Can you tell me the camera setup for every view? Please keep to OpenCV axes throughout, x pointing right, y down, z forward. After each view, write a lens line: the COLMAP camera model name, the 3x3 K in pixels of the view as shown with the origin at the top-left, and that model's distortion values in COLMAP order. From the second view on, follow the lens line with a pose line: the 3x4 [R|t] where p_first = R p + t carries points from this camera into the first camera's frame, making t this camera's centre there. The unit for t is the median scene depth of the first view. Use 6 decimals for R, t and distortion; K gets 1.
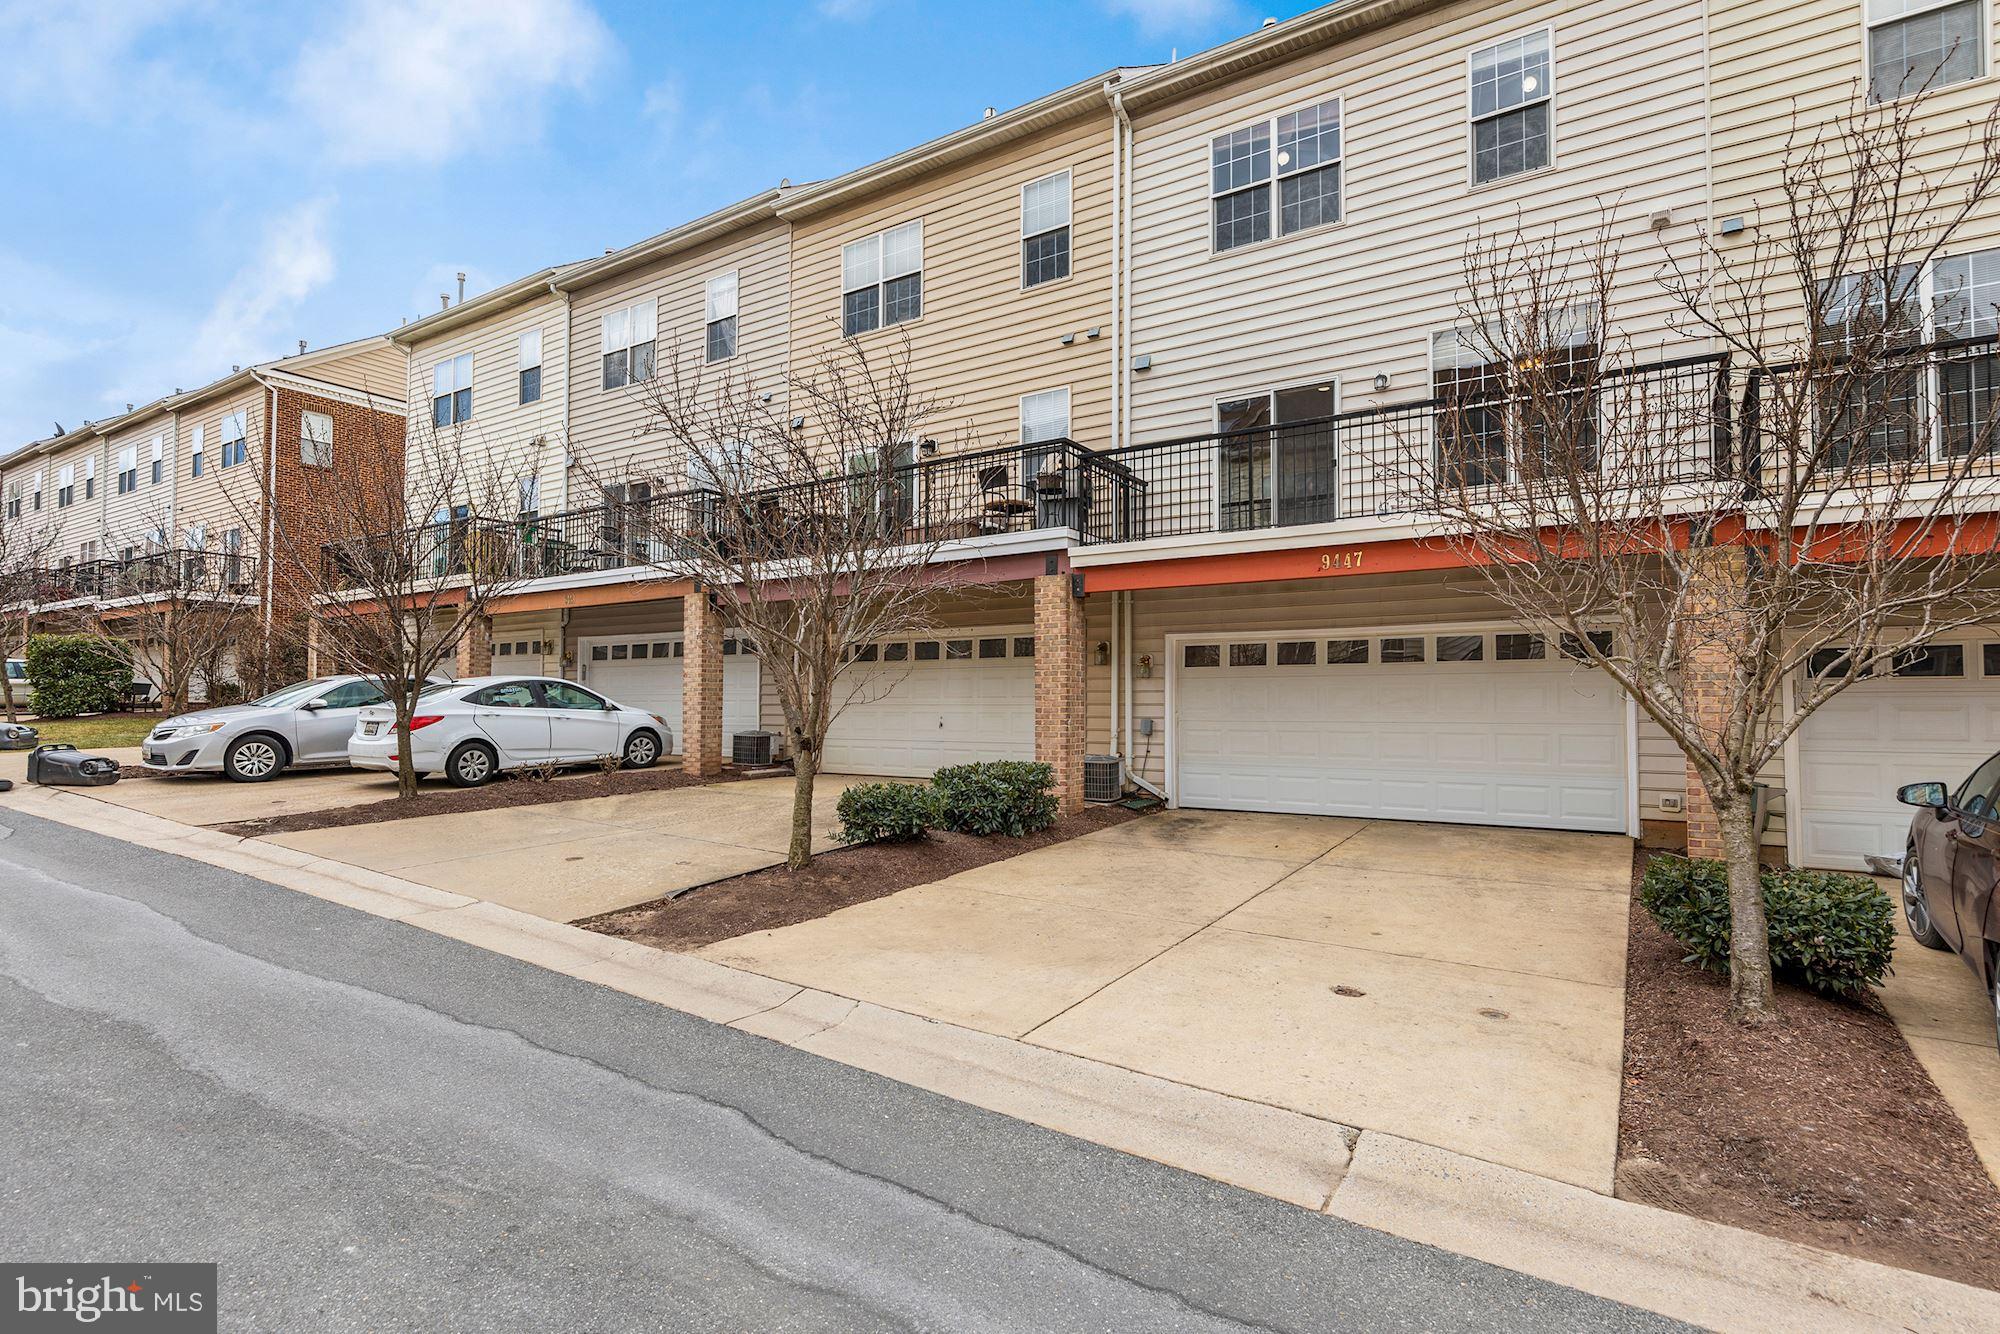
lens RADIAL K [[990.8, 0, 1006.1], [0, 990.8, 654.0], [0, 0, 1]] dist [0.005308, 0.000662]
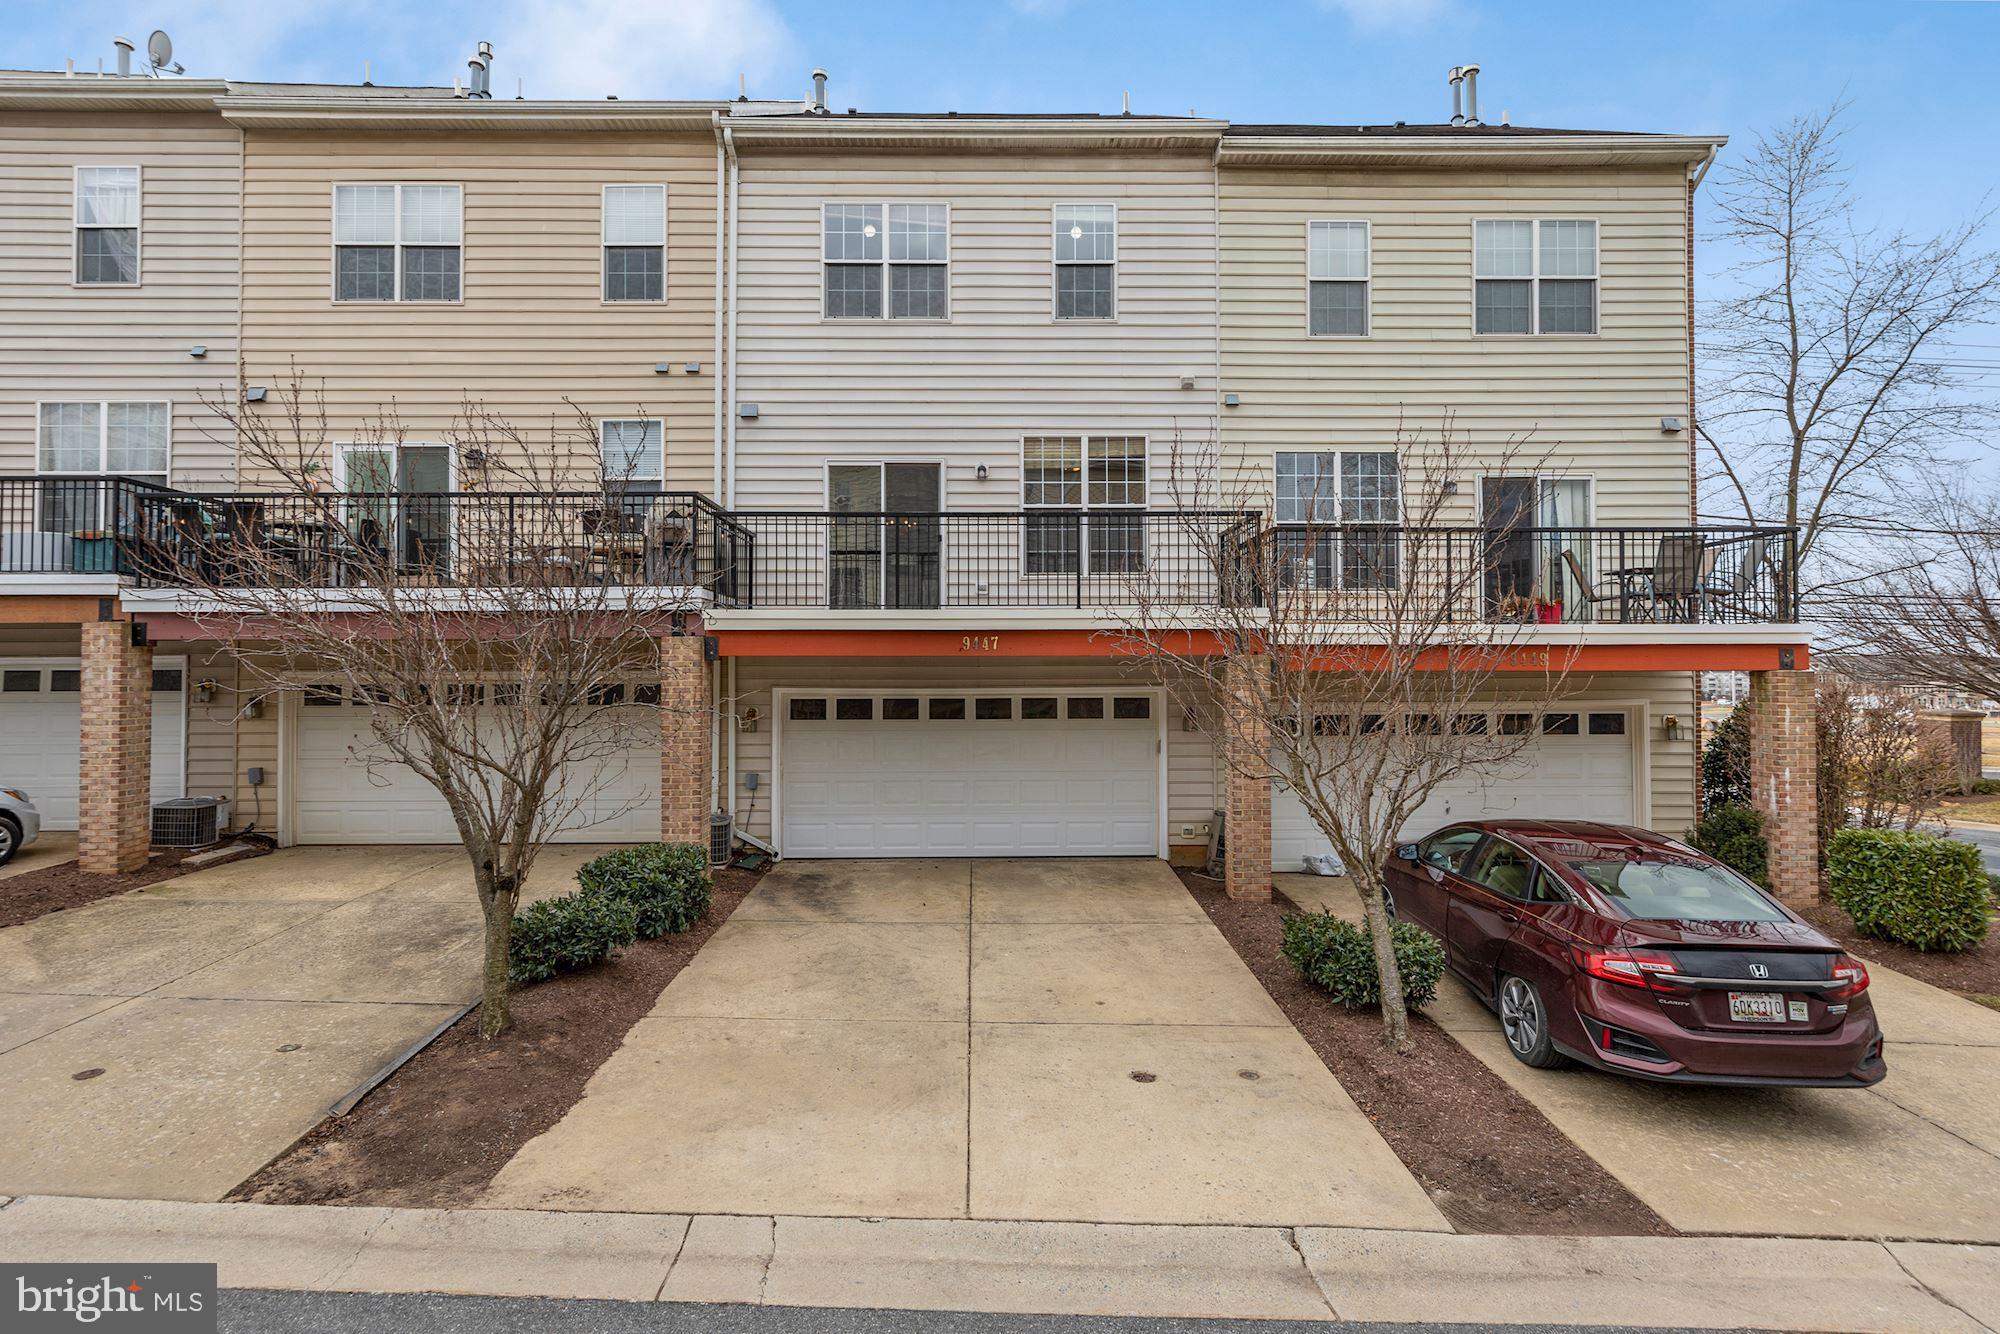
lens RADIAL K [[973.1, 0, 997.3], [0, 973.1, 641.7], [0, 0, 1]] dist [0.007301, -0.000372]
pose [[0.833416, 0.013347, 0.552484, -0.214642], [-0.023443, 0.999662, 0.011214, -0.091157], [-0.552148, -0.022297, 0.833448, 0.056893]]
